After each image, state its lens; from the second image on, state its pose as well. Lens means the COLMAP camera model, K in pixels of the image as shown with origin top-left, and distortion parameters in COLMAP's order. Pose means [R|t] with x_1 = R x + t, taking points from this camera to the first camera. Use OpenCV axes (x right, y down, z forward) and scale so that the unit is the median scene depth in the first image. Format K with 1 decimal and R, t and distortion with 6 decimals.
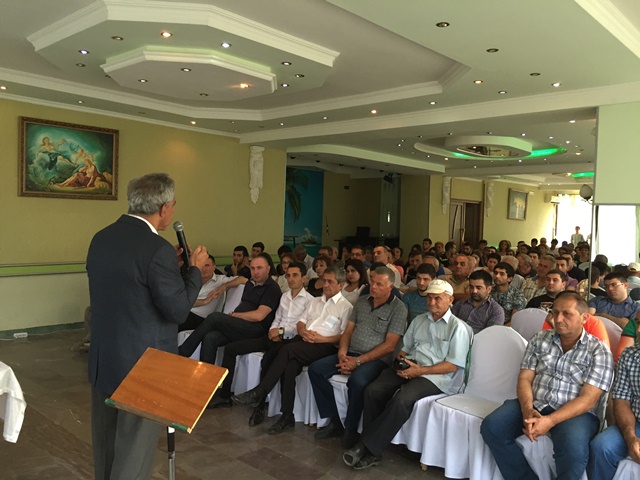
lens RADIAL K [[547.3, 0, 320.0], [0, 547.3, 240.0], [0, 0, 1]] dist [0.077776, -0.110748]
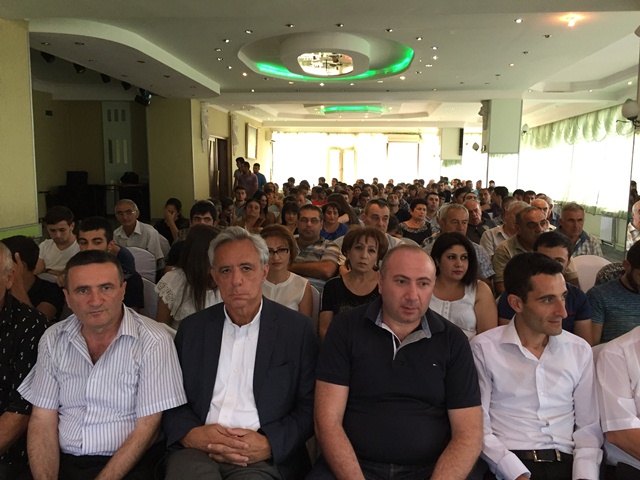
lens RADIAL K [[547.3, 0, 320.0], [0, 547.3, 240.0], [0, 0, 1]] dist [0.077776, -0.110748]
pose [[0.791494, -0.103094, 0.602419, -0.142942], [0.040806, 0.992385, 0.116217, -0.007342], [-0.609813, -0.067403, 0.789674, 0.303842]]
